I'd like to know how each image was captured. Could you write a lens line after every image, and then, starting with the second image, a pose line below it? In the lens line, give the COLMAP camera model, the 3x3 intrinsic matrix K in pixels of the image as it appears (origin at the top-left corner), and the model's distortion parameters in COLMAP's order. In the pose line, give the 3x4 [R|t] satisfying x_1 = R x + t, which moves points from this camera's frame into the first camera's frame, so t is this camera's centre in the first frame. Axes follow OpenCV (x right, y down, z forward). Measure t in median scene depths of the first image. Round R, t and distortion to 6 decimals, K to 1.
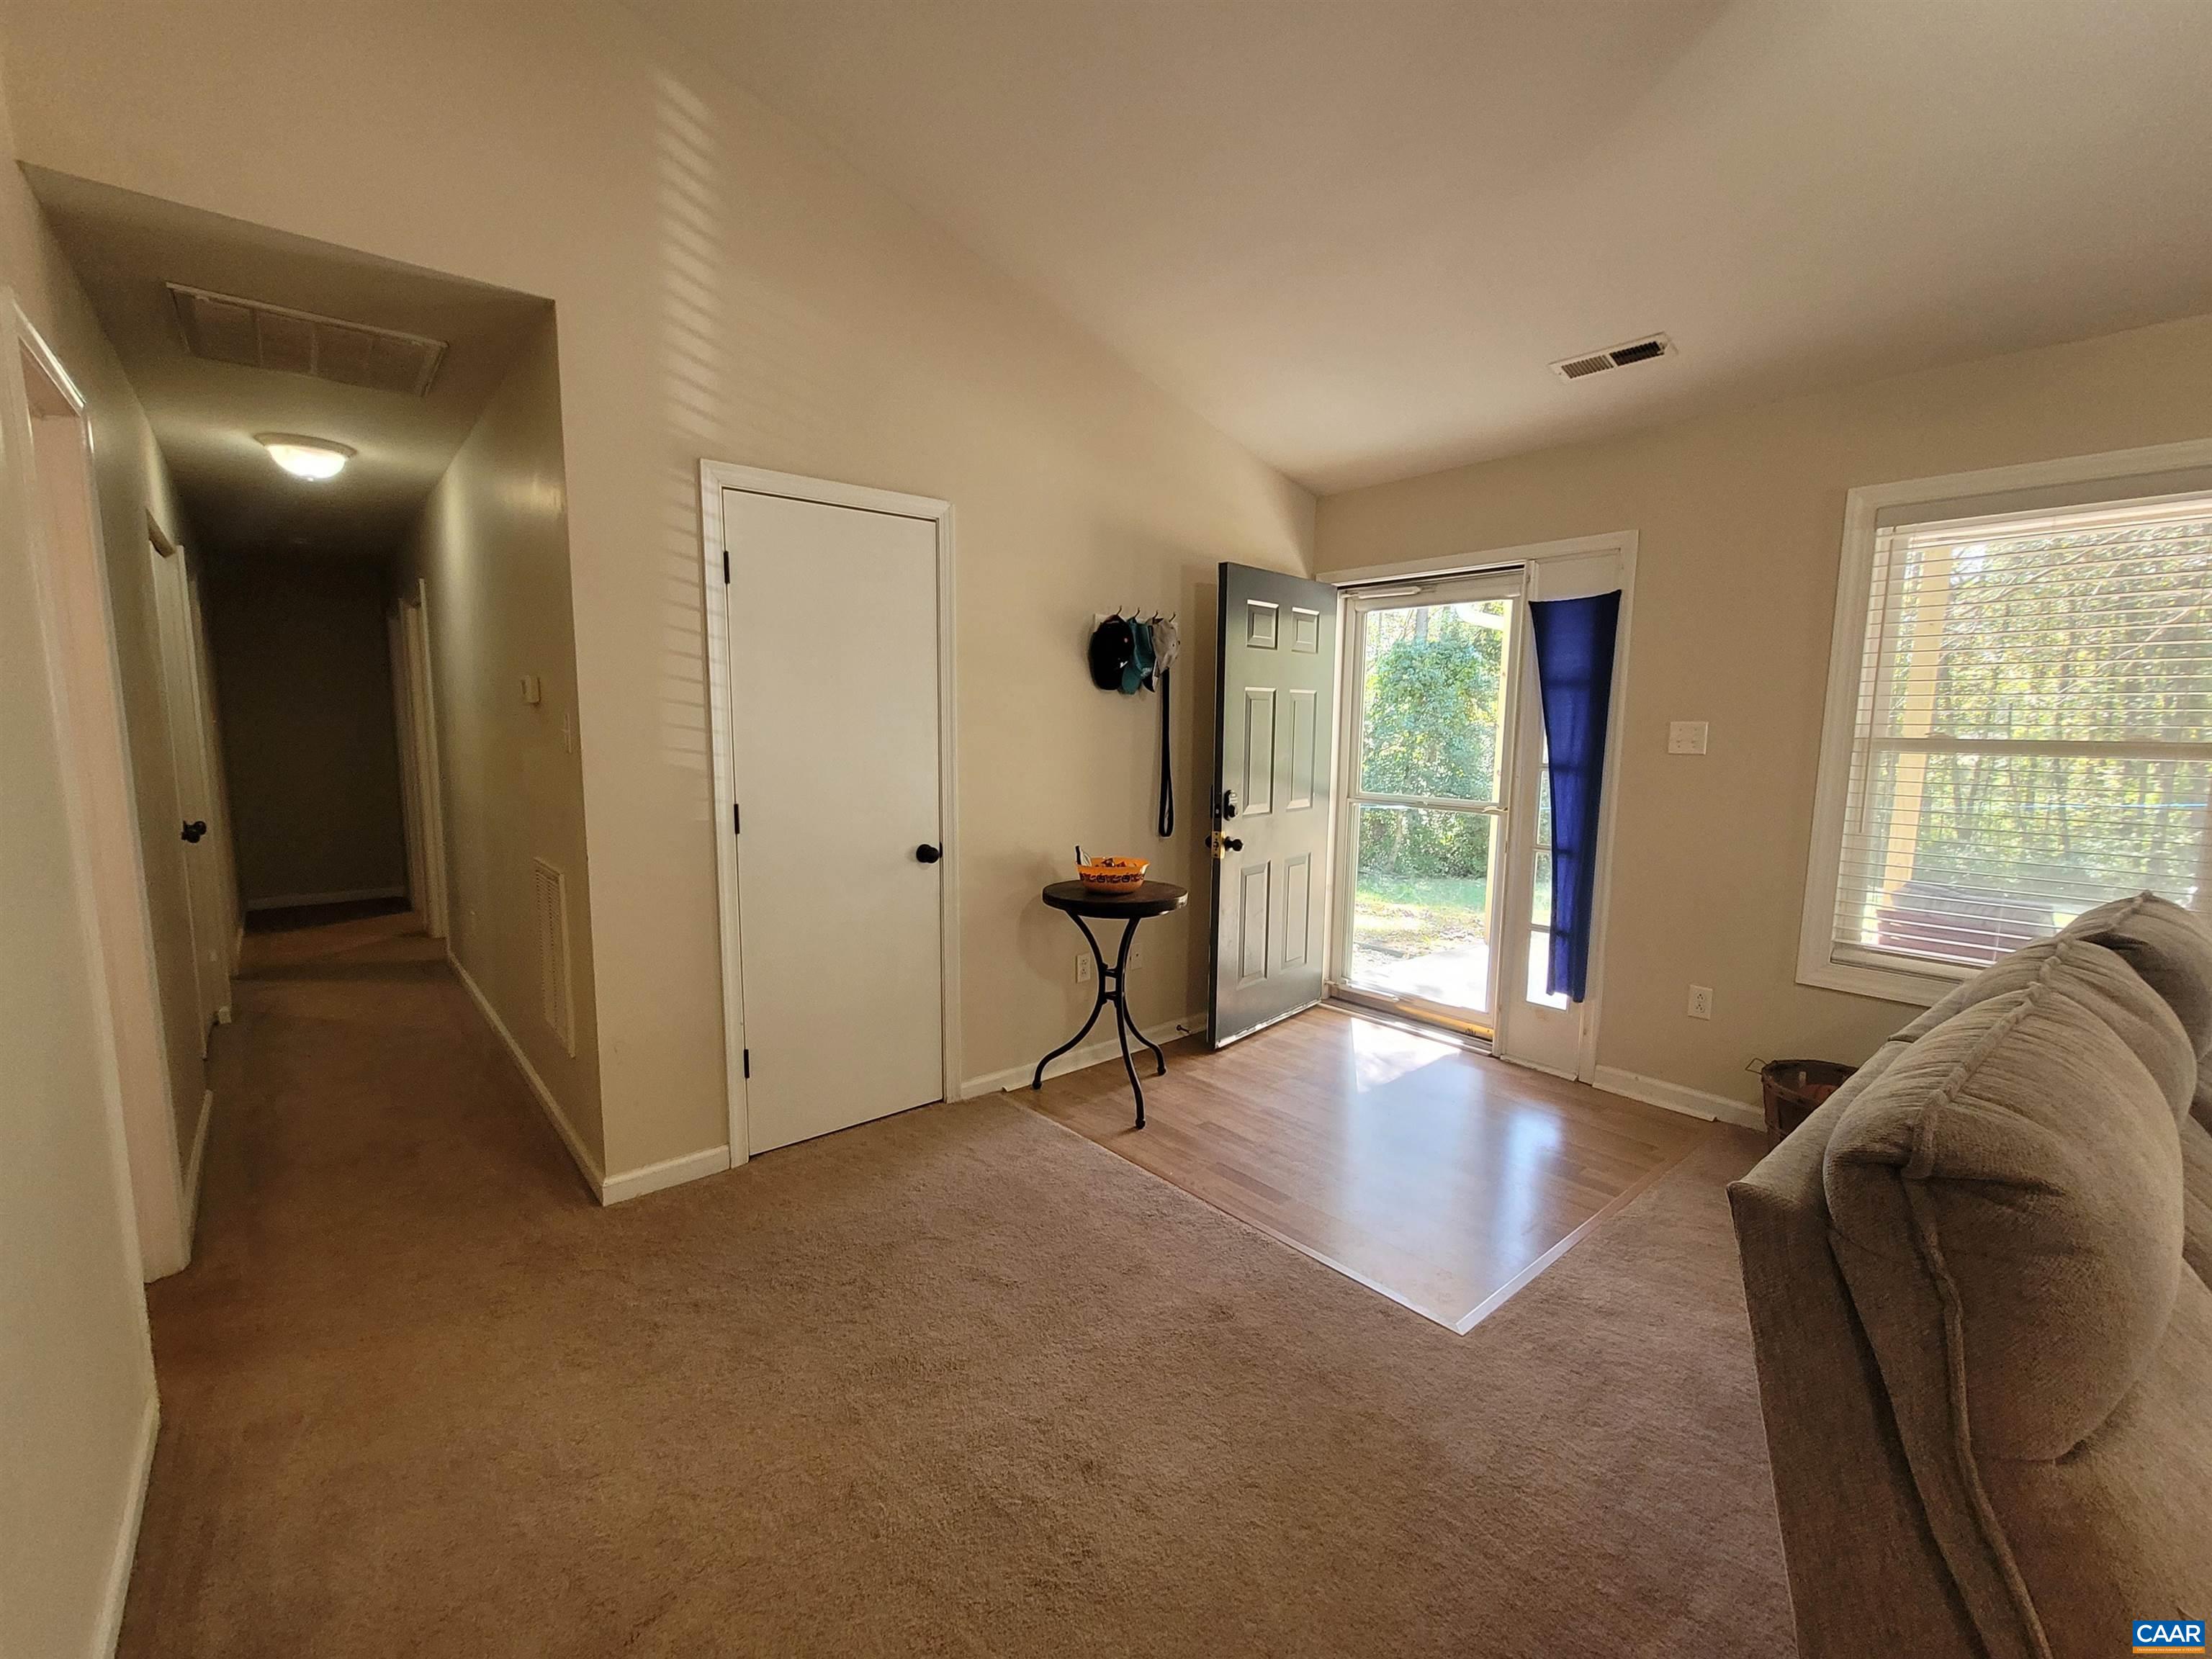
lens RADIAL K [[926.4, 0, 1080.7], [0, 926.4, 837.3], [0, 0, 1]] dist [-0.000277, 0.000090]
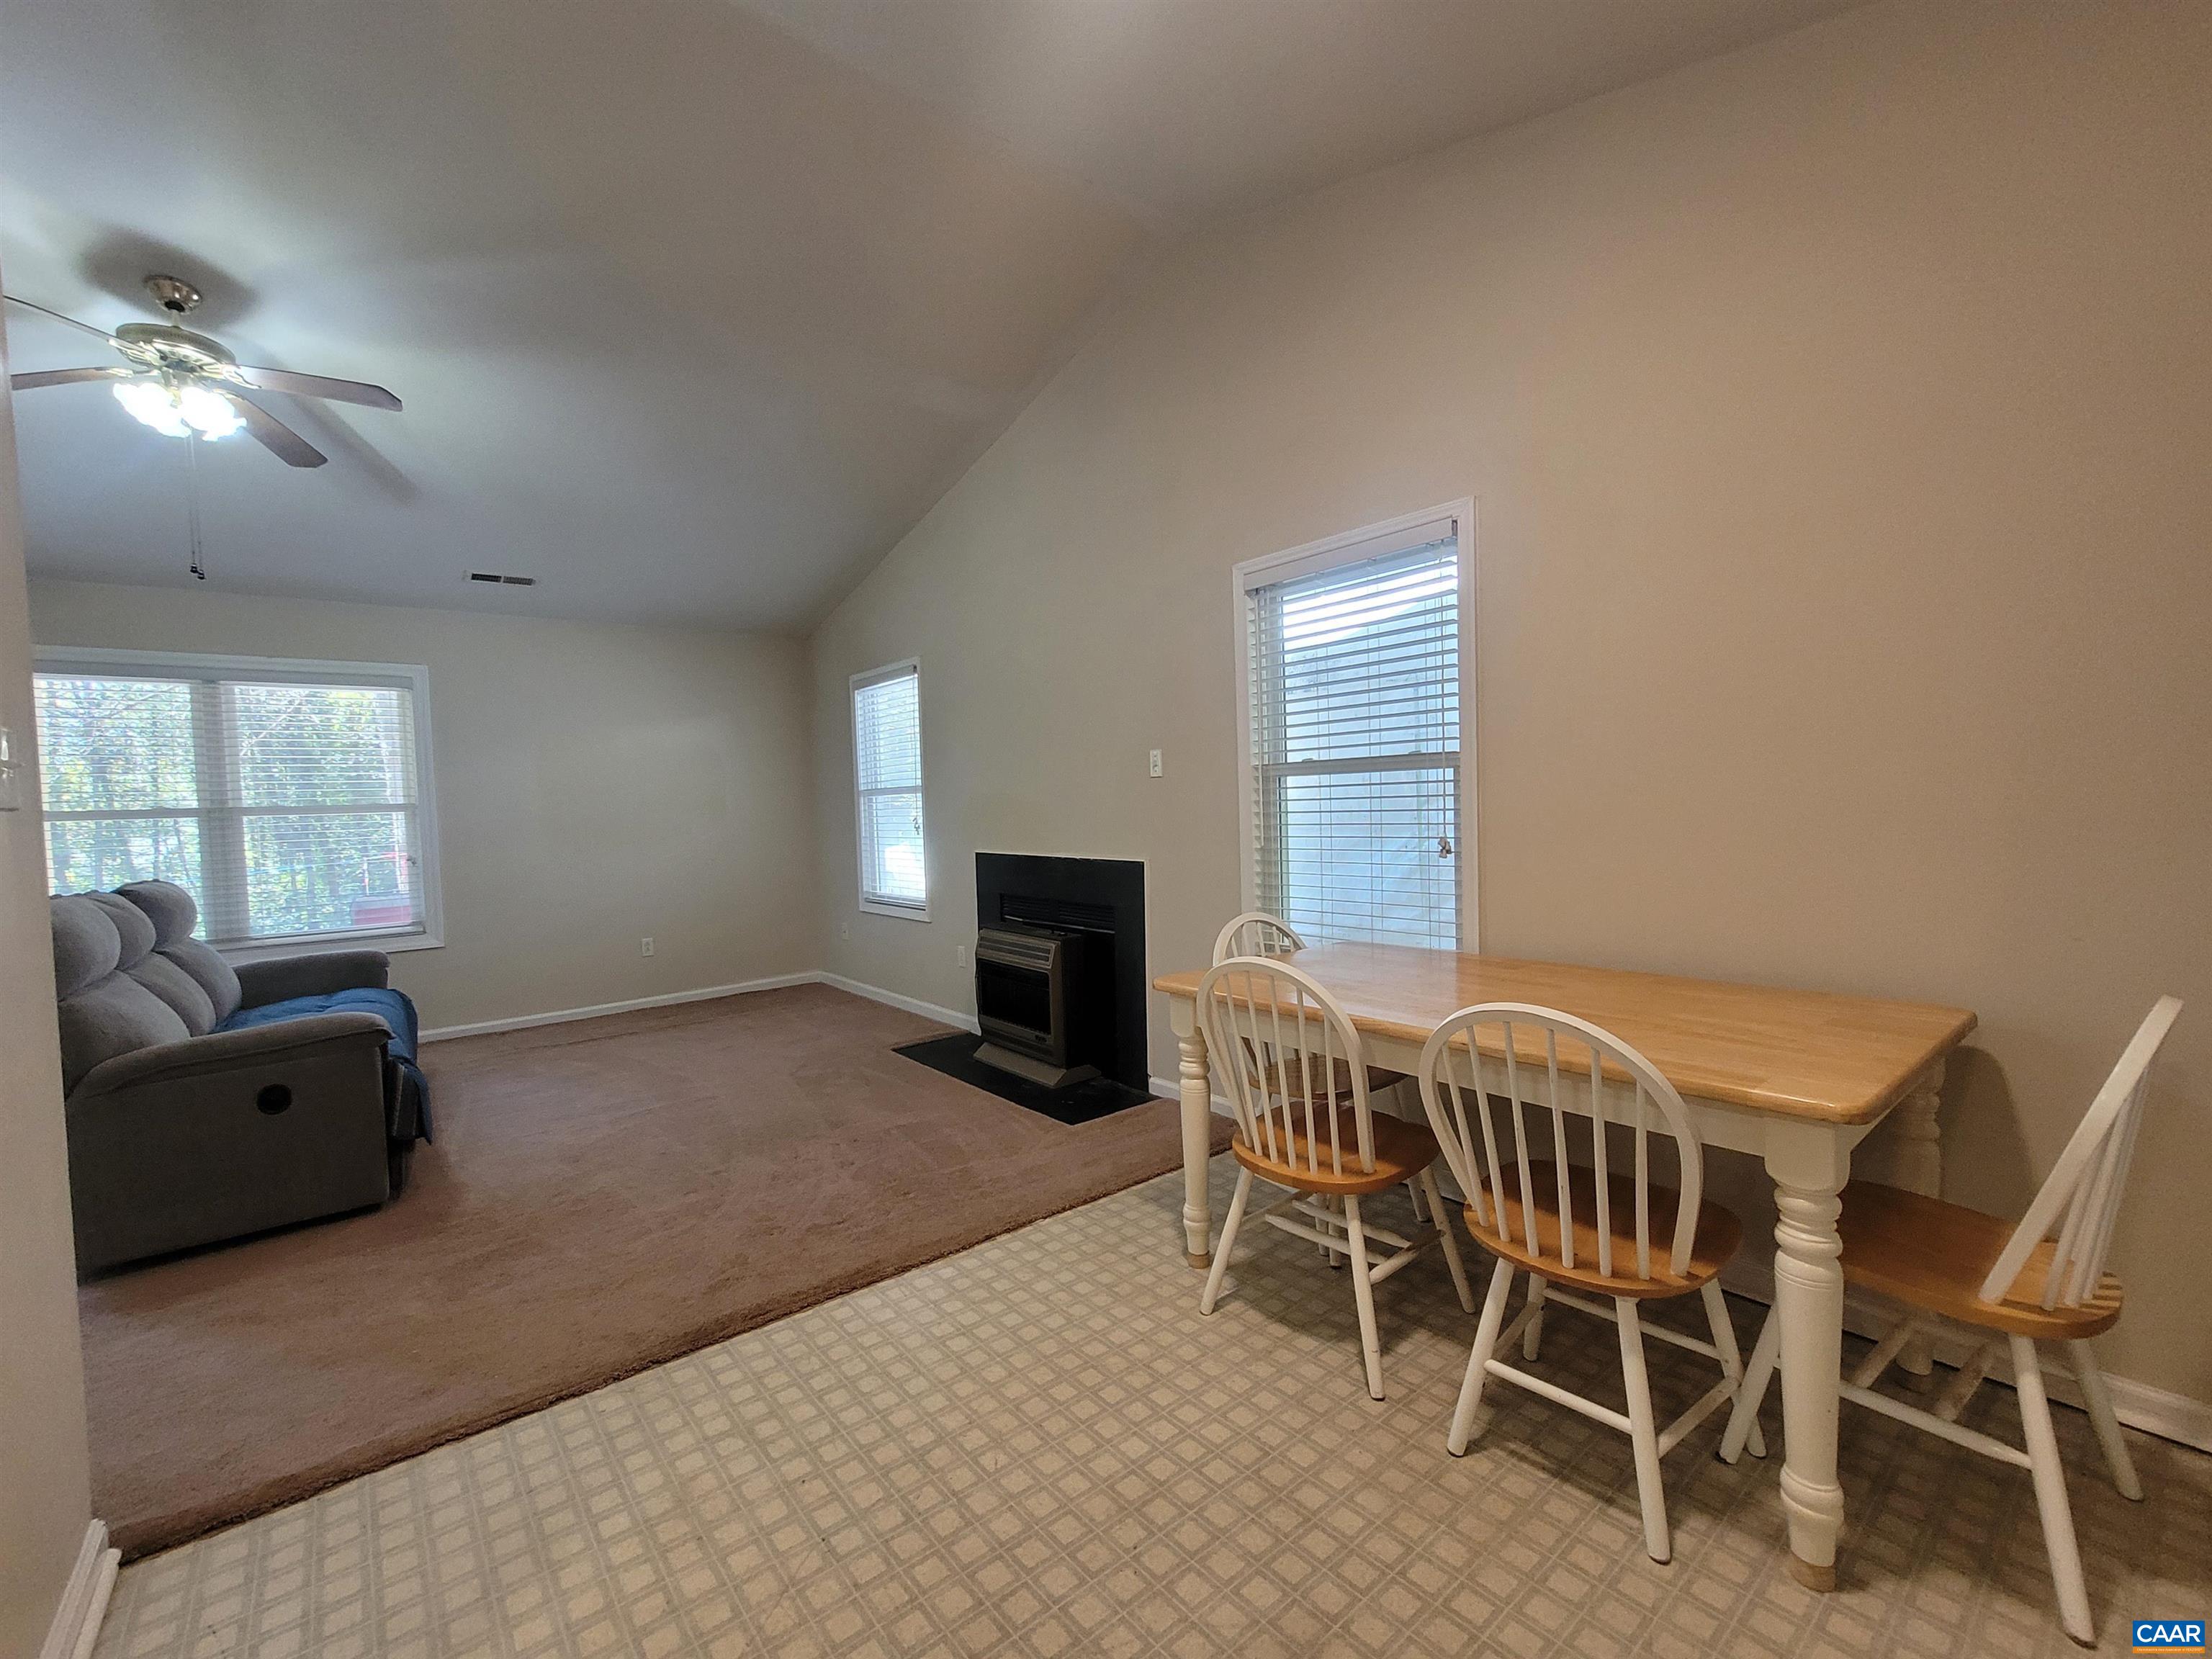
lens RADIAL K [[926.4, 0, 1080.7], [0, 926.4, 837.3], [0, 0, 1]] dist [-0.000277, 0.000090]
pose [[0.022239, -0.046159, 0.998687, -0.432223], [0.158202, 0.986510, 0.042073, 0.110451], [-0.987156, 0.157059, 0.029241, -0.567615]]
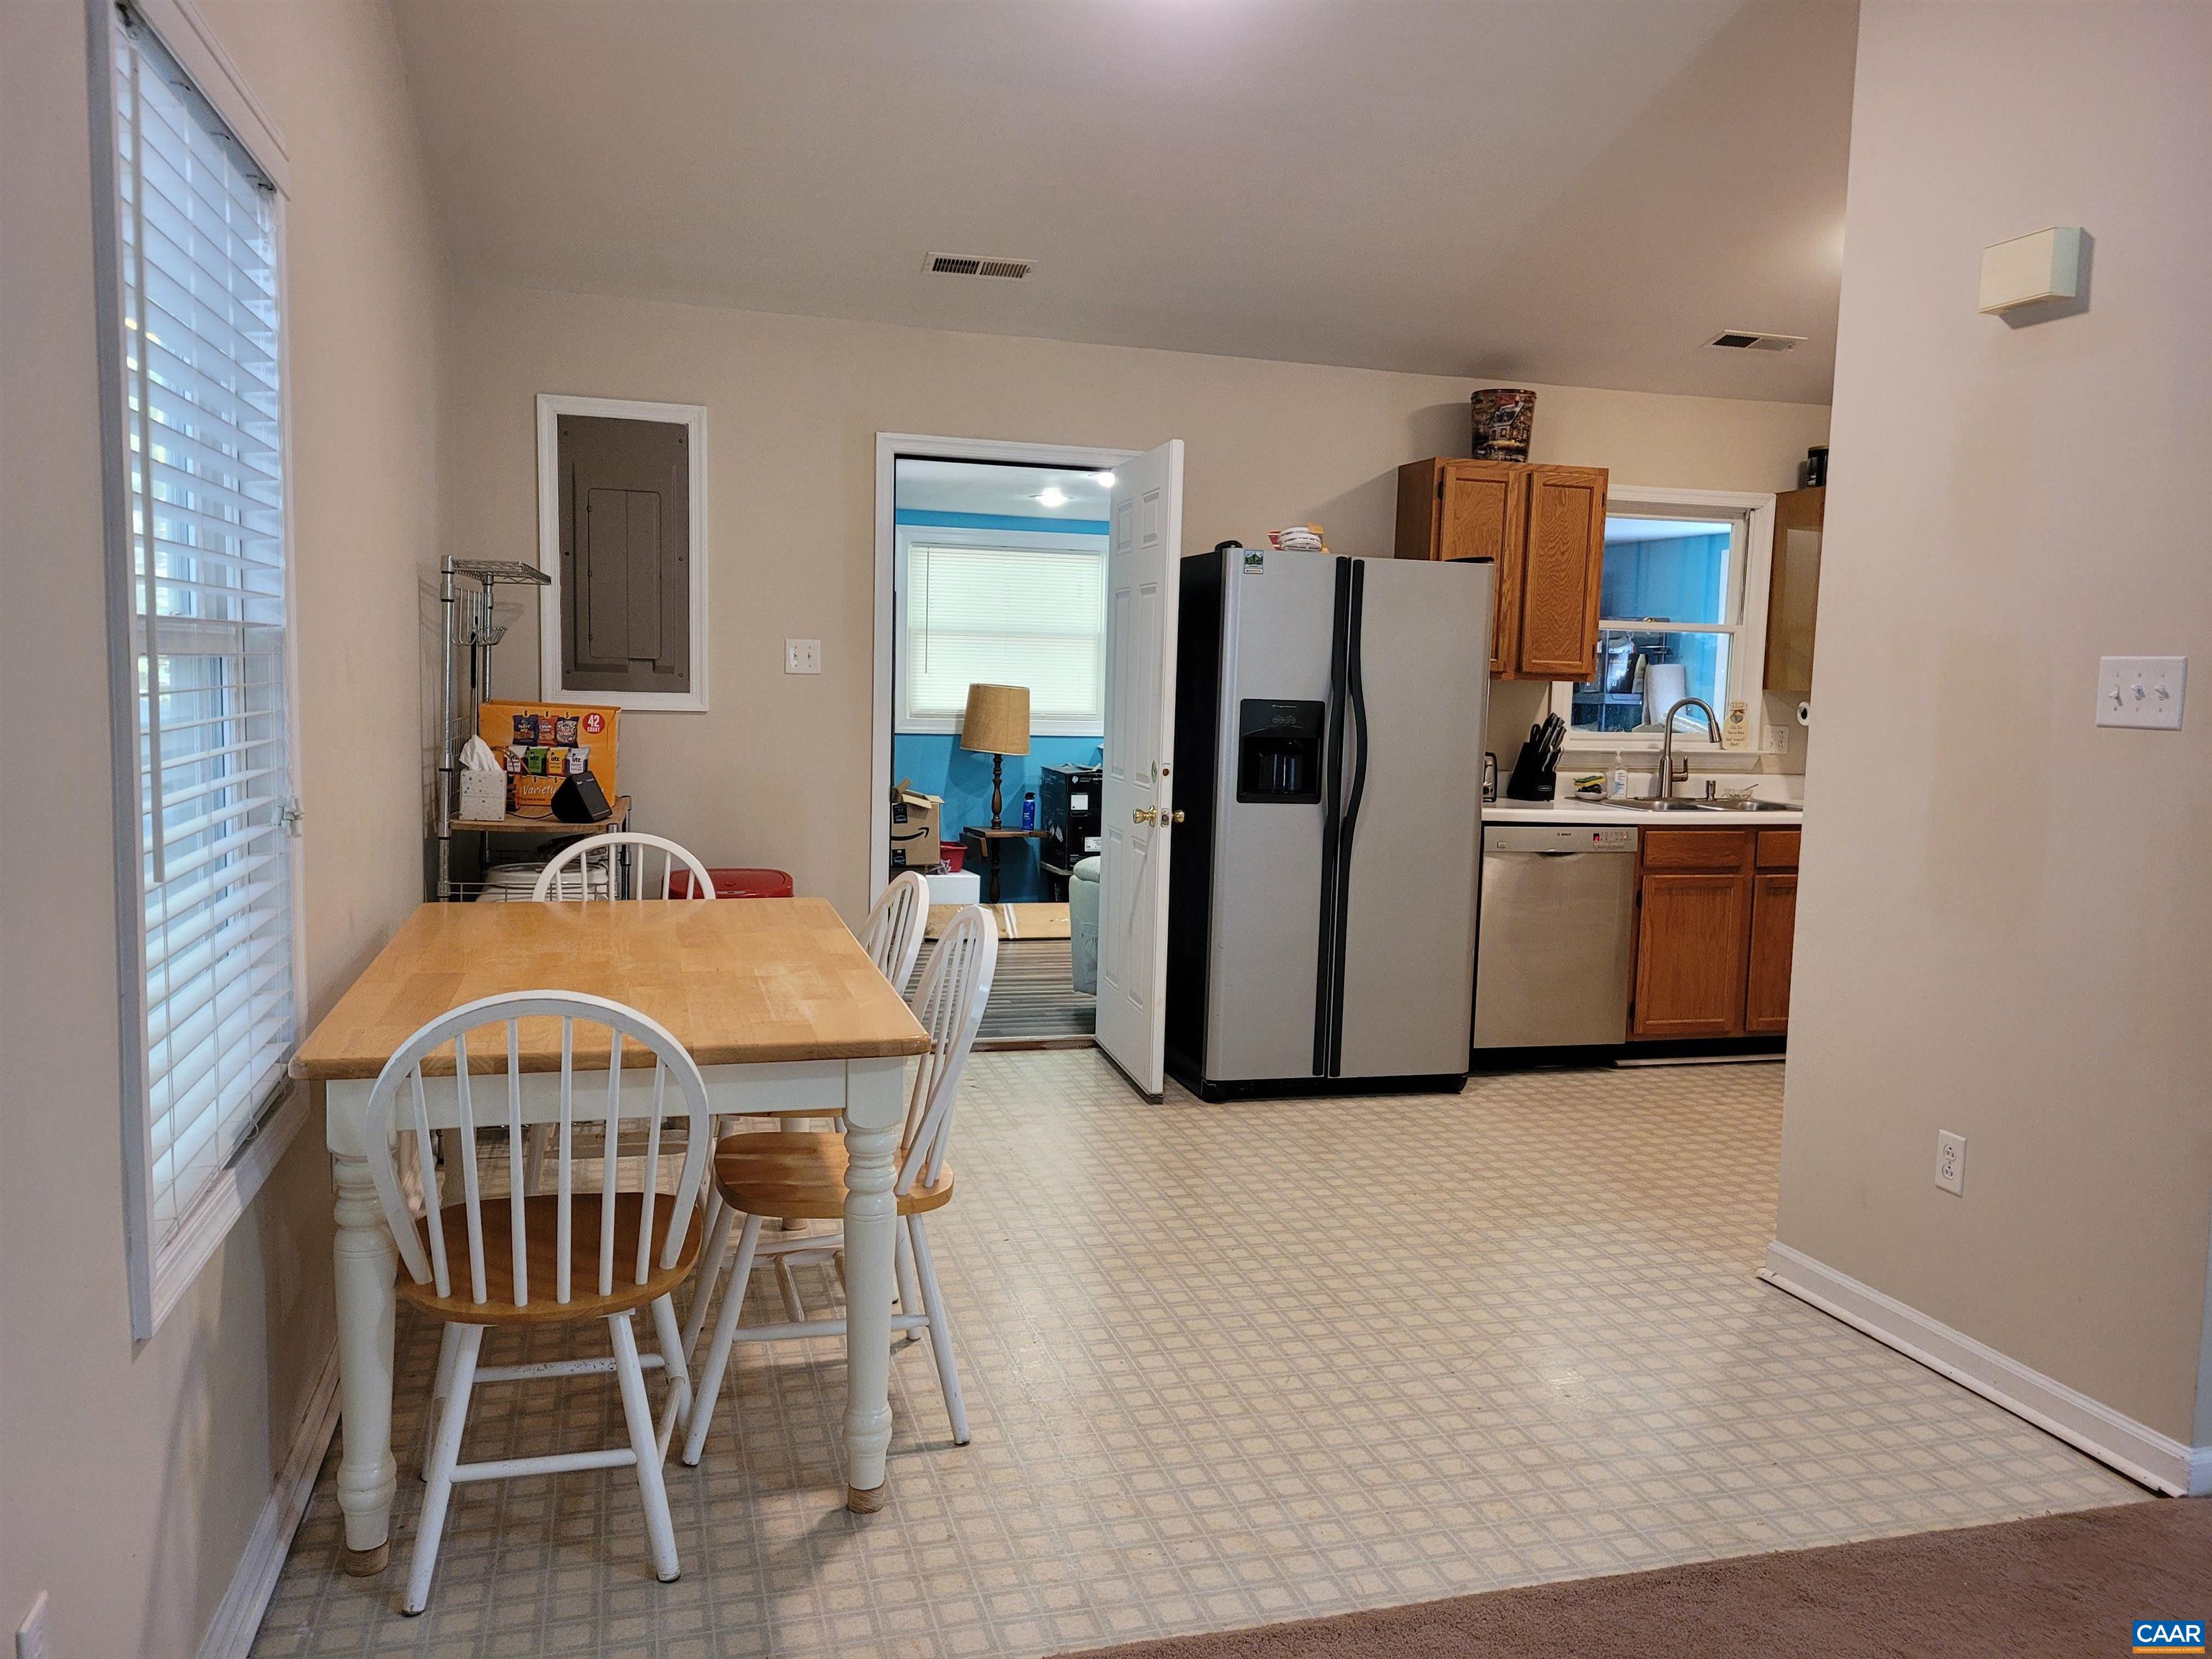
lens RADIAL K [[1668.9, 0, 1127.4], [0, 1668.9, 810.5], [0, 0, 1]] dist [0.055874, -0.054681]
pose [[-0.397970, 0.058937, -0.915504, 0.833152], [-0.148909, 0.980550, 0.127855, 0.054809], [0.905233, 0.187209, -0.381453, -0.260370]]
